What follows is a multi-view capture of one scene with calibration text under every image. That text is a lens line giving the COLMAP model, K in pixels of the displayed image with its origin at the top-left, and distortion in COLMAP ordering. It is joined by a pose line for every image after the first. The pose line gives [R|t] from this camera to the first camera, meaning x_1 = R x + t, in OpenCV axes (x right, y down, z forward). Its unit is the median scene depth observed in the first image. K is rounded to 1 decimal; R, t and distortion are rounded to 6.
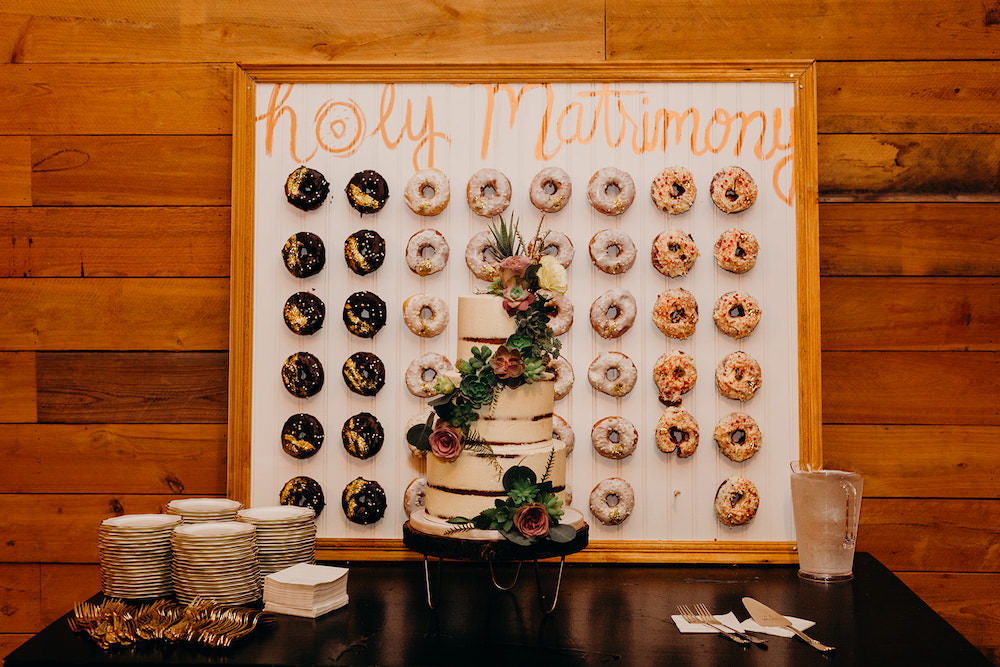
lens RADIAL K [[1431.7, 0, 500.0], [0, 1431.7, 333.5], [0, 0, 1]] dist [0.002608, 0.007662]
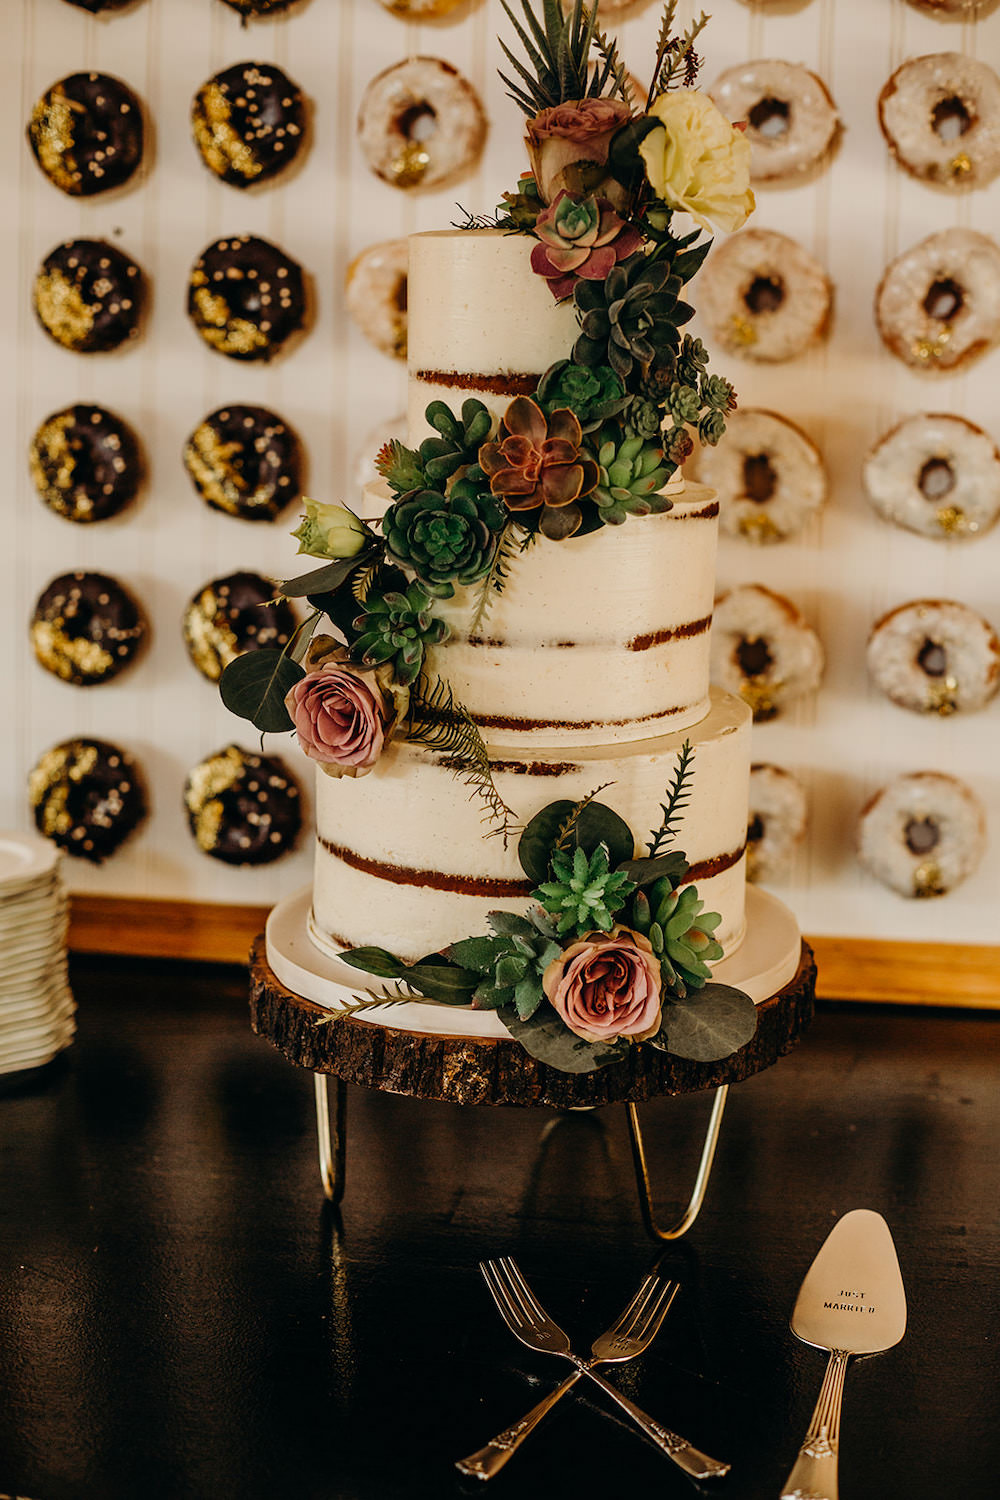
lens RADIAL K [[2247.9, 0, 500.0], [0, 2247.9, 750.0], [0, 0, 1]] dist [-0.131035, -0.052807]
pose [[0.988940, 0.034039, -0.144359, 0.054817], [-0.007896, 0.984011, 0.177931, -0.002266], [0.148107, -0.174823, 0.973397, 0.447293]]
